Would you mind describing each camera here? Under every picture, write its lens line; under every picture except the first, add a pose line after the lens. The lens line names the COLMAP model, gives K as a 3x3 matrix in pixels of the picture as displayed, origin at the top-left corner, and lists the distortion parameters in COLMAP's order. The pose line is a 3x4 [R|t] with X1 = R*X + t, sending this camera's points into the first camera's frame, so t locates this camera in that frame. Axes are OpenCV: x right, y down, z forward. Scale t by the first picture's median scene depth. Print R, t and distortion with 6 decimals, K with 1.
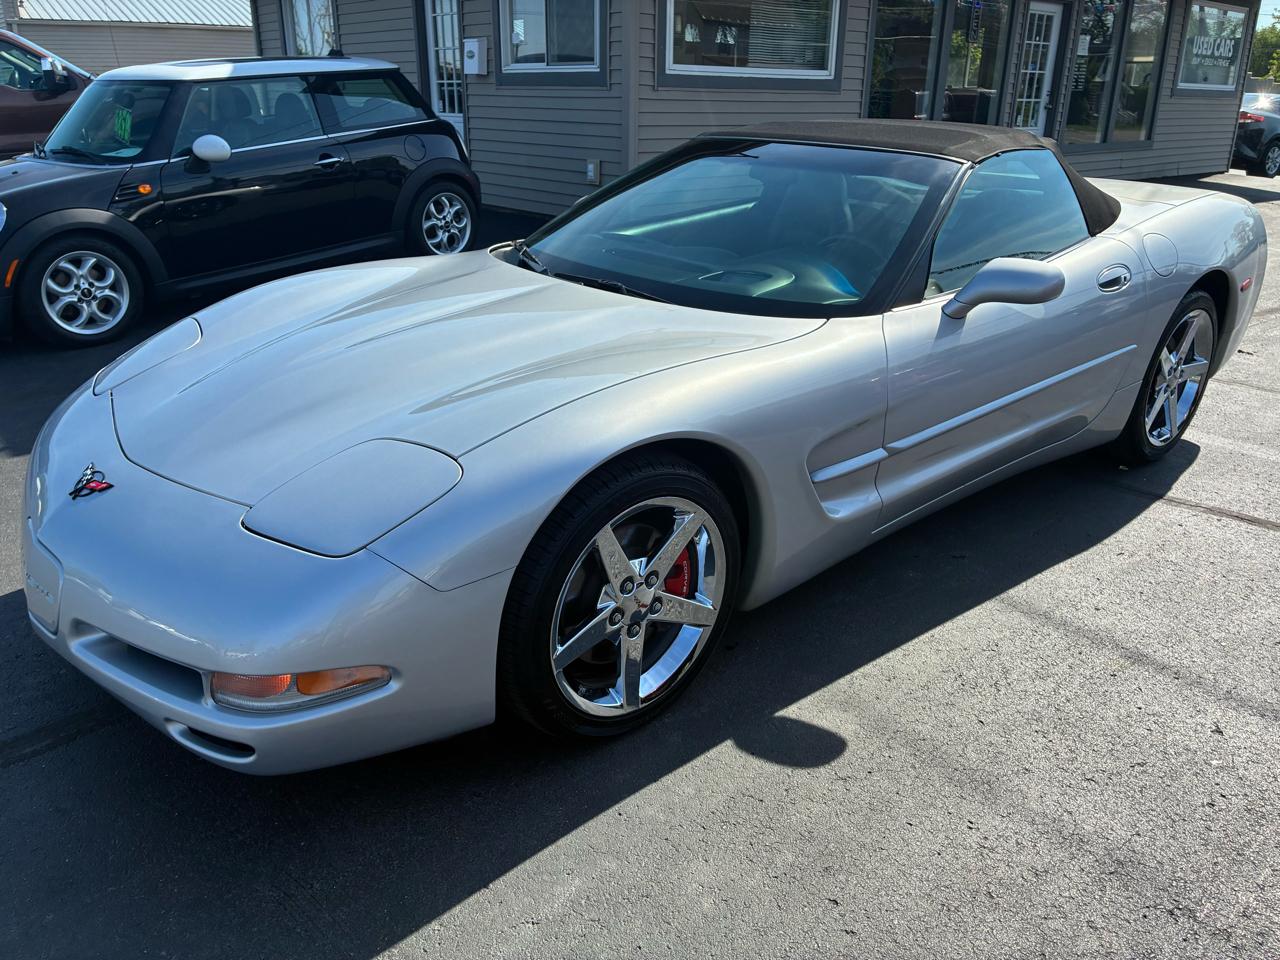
lens RADIAL K [[961.8, 0, 650.3], [0, 961.8, 471.8], [0, 0, 1]] dist [0.096721, -0.128838]
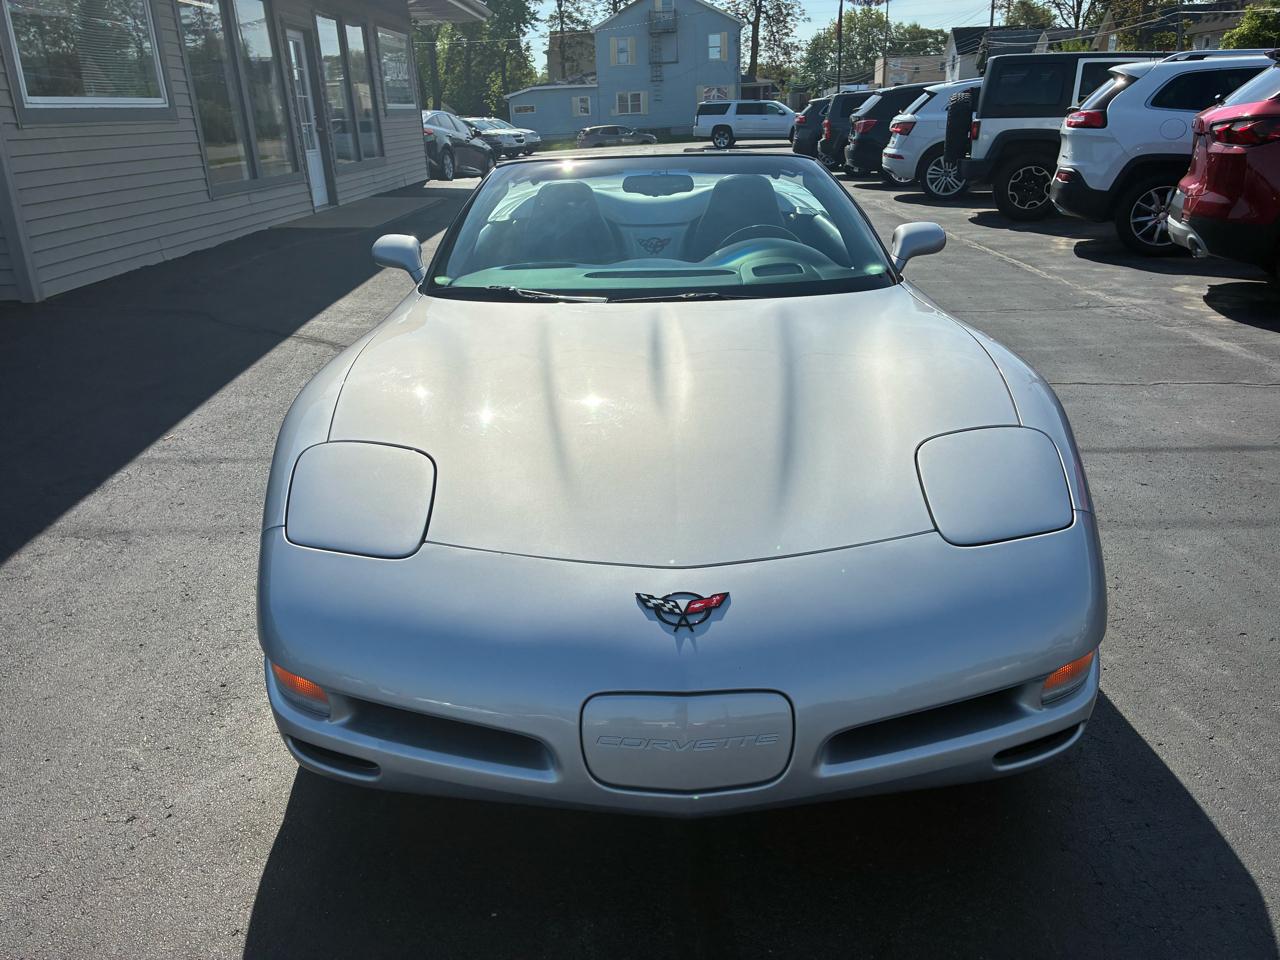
lens RADIAL K [[963.9, 0, 640.0], [0, 963.9, 480.0], [0, 0, 1]] dist [0.094177, -0.129173]
pose [[0.650669, -0.301151, 0.697093, -0.697739], [0.312859, 0.942779, 0.115267, -0.119488], [-0.691917, 0.143092, 0.707655, 0.275319]]
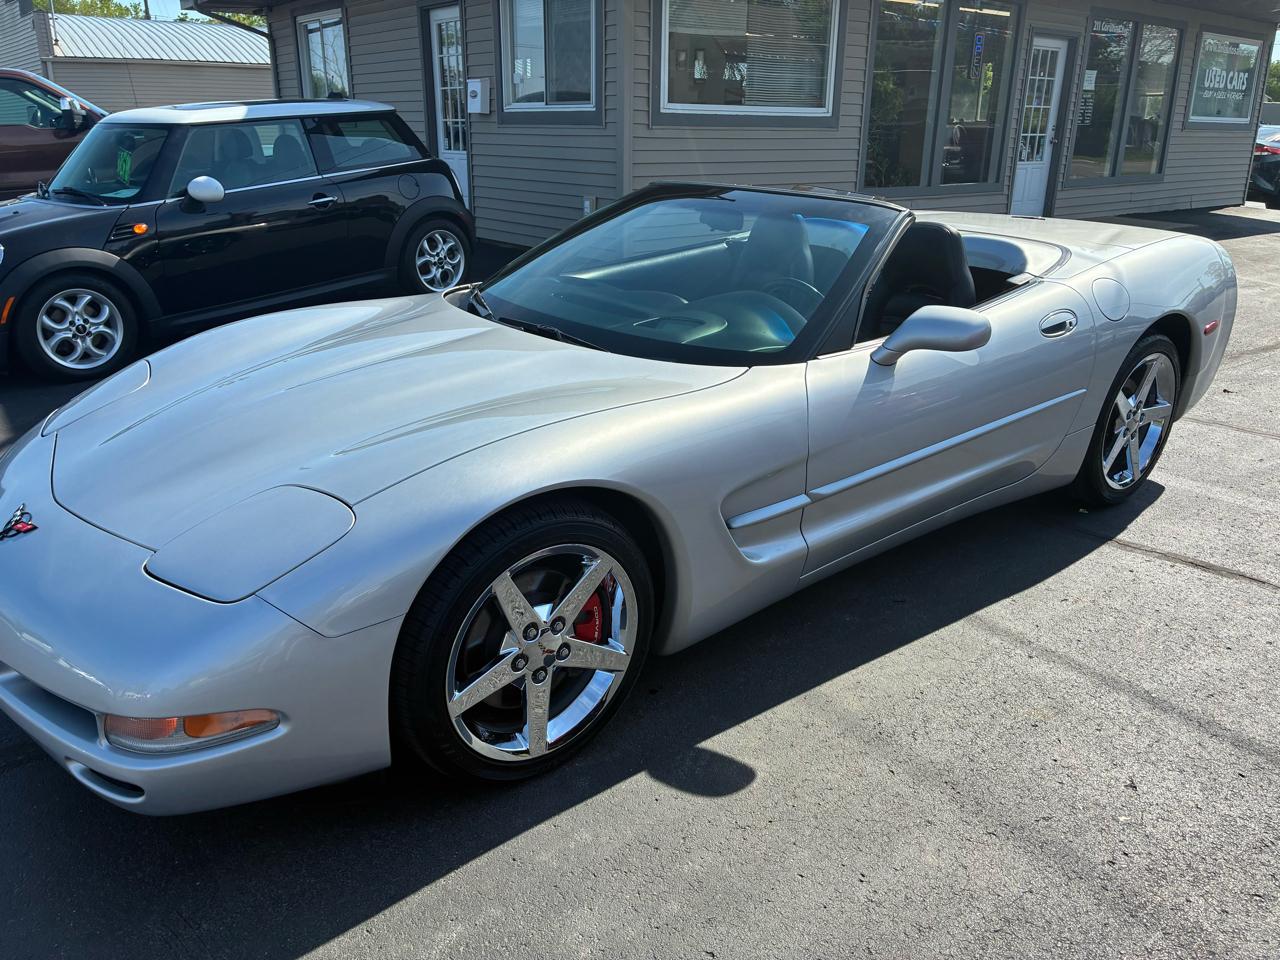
lens RADIAL K [[960.1, 0, 640.0], [0, 960.1, 480.0], [0, 0, 1]] dist [0.078531, -0.099427]
pose [[0.999350, 0.008633, -0.035001, 0.075246], [-0.009325, 0.999763, -0.019658, -0.013282], [0.034823, 0.019971, 0.999194, -0.004858]]
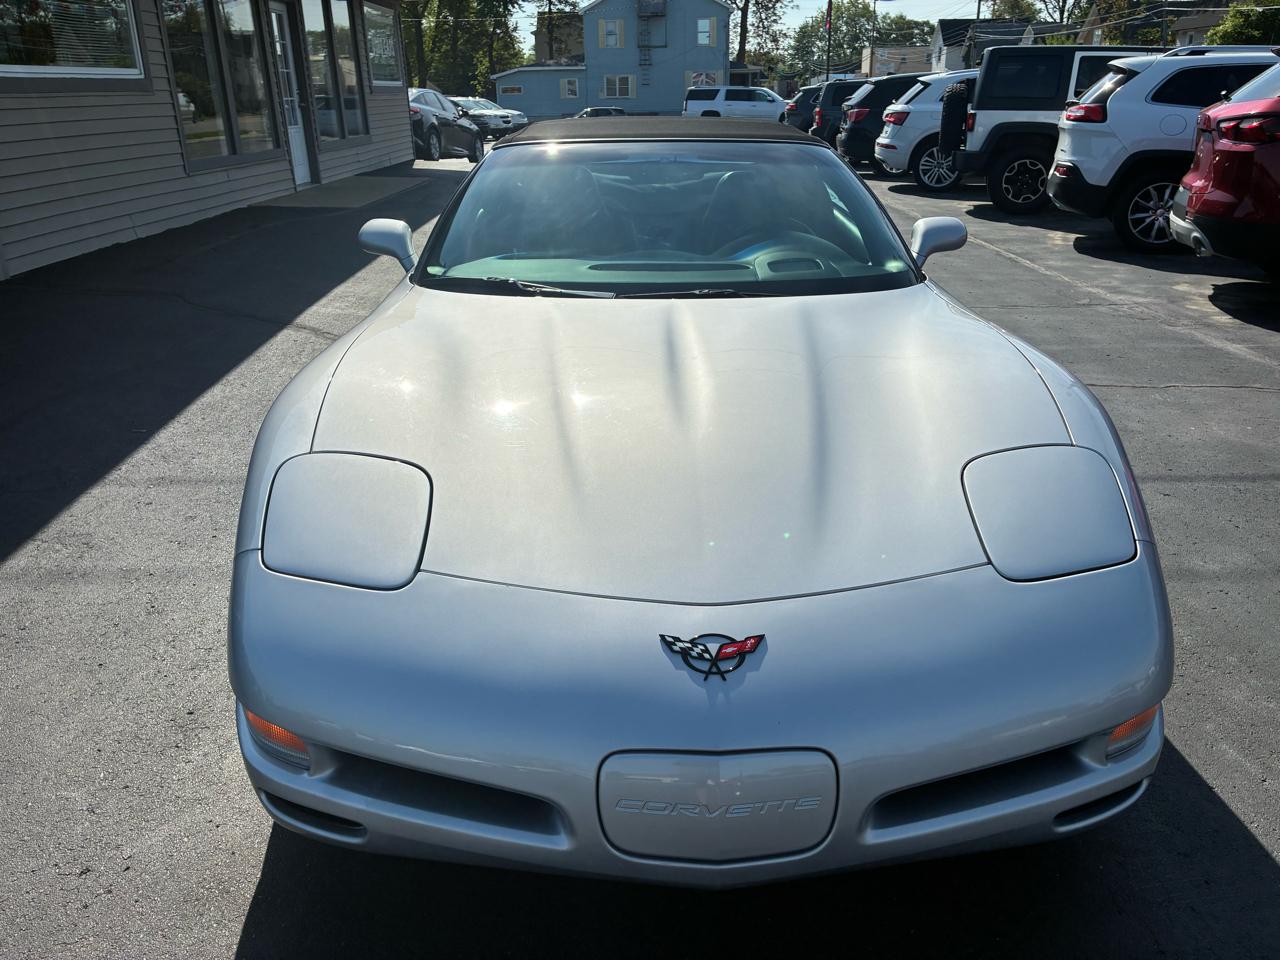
lens RADIAL K [[961.8, 0, 650.3], [0, 961.8, 471.8], [0, 0, 1]] dist [0.096721, -0.128838]
pose [[0.633905, -0.298064, 0.713668, -0.664543], [0.297148, 0.945792, 0.131073, -0.137405], [-0.714050, 0.128977, 0.688112, 0.328259]]
